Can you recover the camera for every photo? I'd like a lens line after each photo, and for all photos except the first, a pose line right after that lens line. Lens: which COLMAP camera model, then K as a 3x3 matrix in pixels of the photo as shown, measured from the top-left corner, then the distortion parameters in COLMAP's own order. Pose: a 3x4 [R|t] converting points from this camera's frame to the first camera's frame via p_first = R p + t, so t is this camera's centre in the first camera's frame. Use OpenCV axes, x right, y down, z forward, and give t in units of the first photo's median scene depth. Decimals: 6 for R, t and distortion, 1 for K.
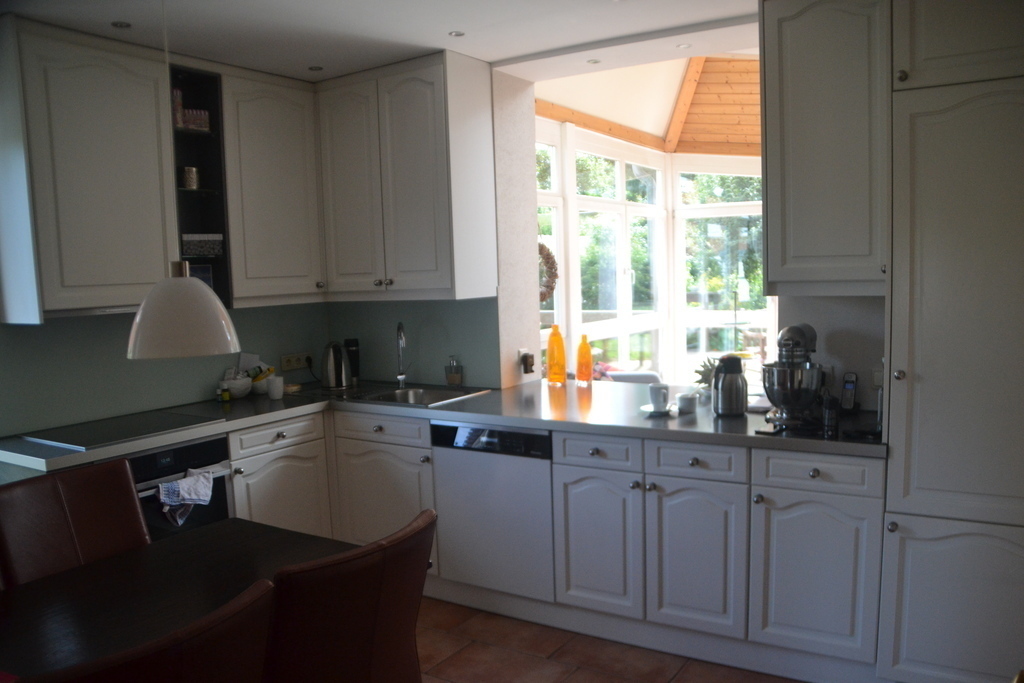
lens RADIAL K [[823.7, 0, 512.0], [0, 823.7, 341.5], [0, 0, 1]] dist [-0.137712, 0.008452]
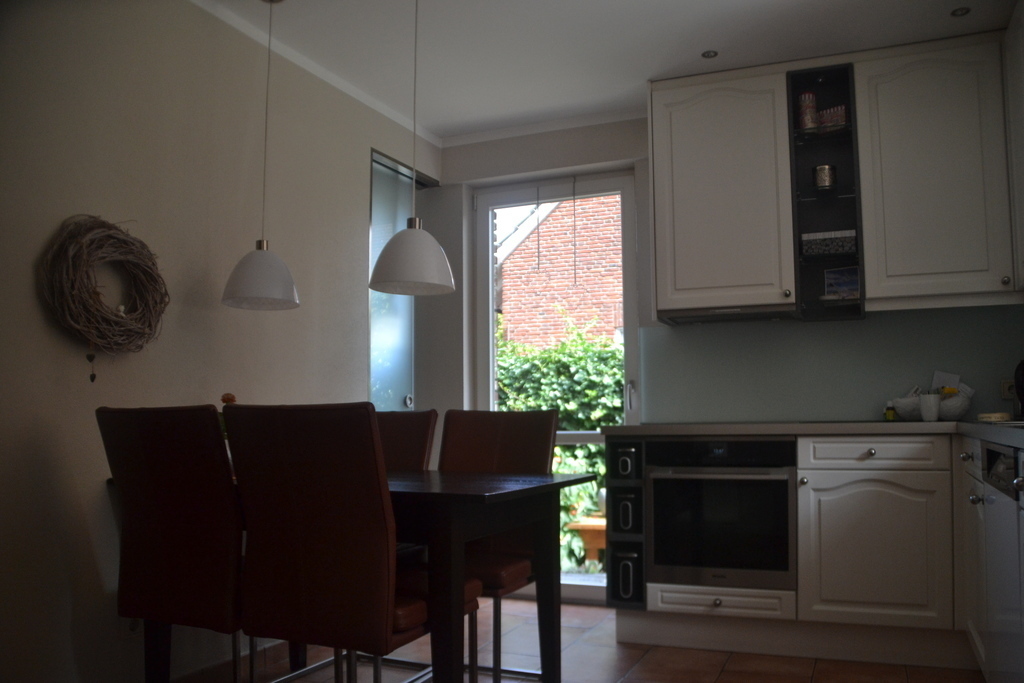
lens RADIAL K [[823.7, 0, 512.0], [0, 823.7, 341.5], [0, 0, 1]] dist [-0.137712, 0.008452]
pose [[0.145021, -0.056688, -0.987803, 0.477488], [-0.091463, 0.993315, -0.070432, 0.092945], [0.985192, 0.100561, 0.138867, 0.509221]]
